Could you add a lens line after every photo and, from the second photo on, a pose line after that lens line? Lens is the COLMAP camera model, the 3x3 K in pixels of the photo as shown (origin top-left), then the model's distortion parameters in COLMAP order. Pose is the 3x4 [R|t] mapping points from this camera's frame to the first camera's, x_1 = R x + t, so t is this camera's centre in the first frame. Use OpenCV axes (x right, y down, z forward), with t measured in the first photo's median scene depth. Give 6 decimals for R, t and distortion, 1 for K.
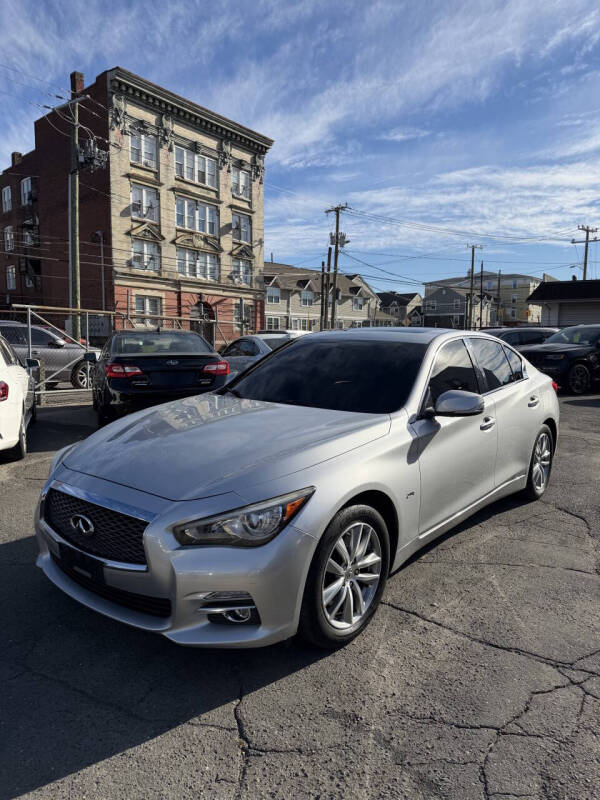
lens RADIAL K [[563.6, 0, 303.4], [0, 563.6, 395.3], [0, 0, 1]] dist [0.040661, -0.046795]
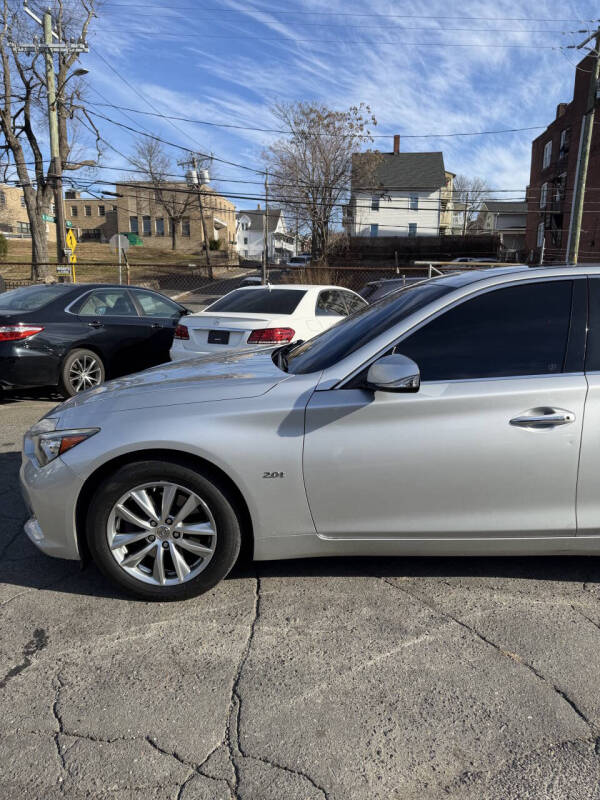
lens RADIAL K [[563.6, 0, 302.1], [0, 563.6, 407.6], [0, 0, 1]] dist [0.040661, -0.046795]
pose [[0.610018, 0.147275, -0.778581, 0.088764], [-0.075017, 0.988896, 0.128282, -0.002729], [0.788829, -0.019847, 0.614292, 0.058349]]
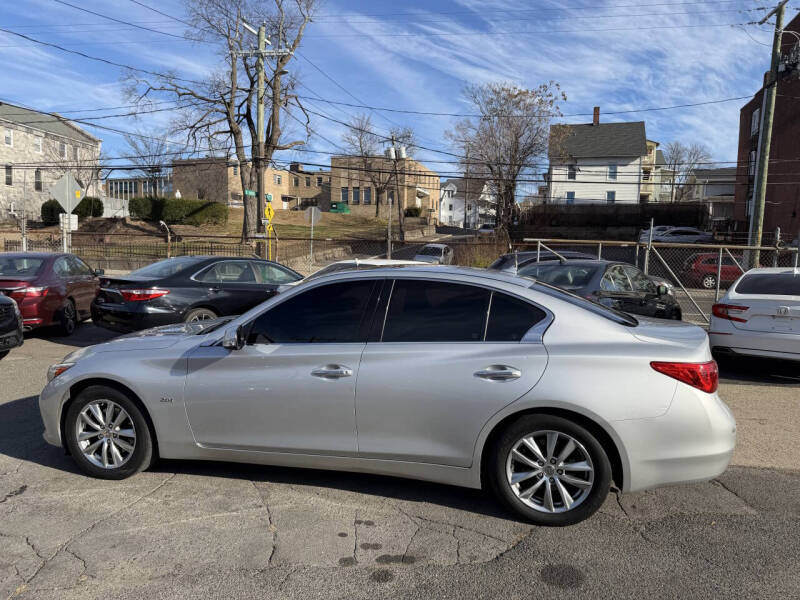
lens RADIAL K [[563.6, 0, 399.4], [0, 563.6, 312.1], [0, 0, 1]] dist [0.040661, -0.046795]
pose [[0.434918, 0.089315, -0.896030, 0.162126], [-0.105950, 0.993233, 0.047577, -0.013751], [0.894215, 0.074242, 0.441438, 0.096172]]
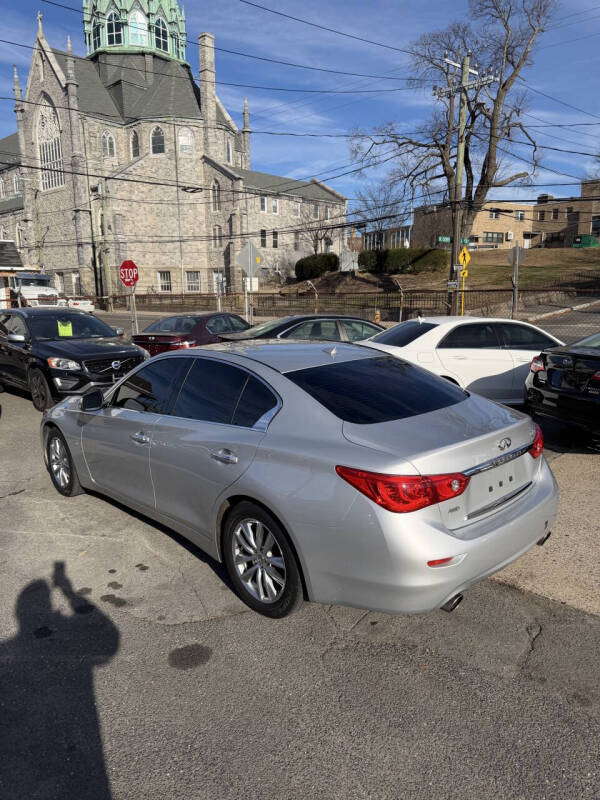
lens RADIAL K [[563.6, 0, 303.1], [0, 563.6, 413.1], [0, 0, 1]] dist [0.040661, -0.046795]
pose [[-0.149217, 0.191130, -0.970157, 0.178607], [-0.090617, 0.974369, 0.205897, -0.032816], [0.984644, 0.118636, -0.128073, 0.198689]]
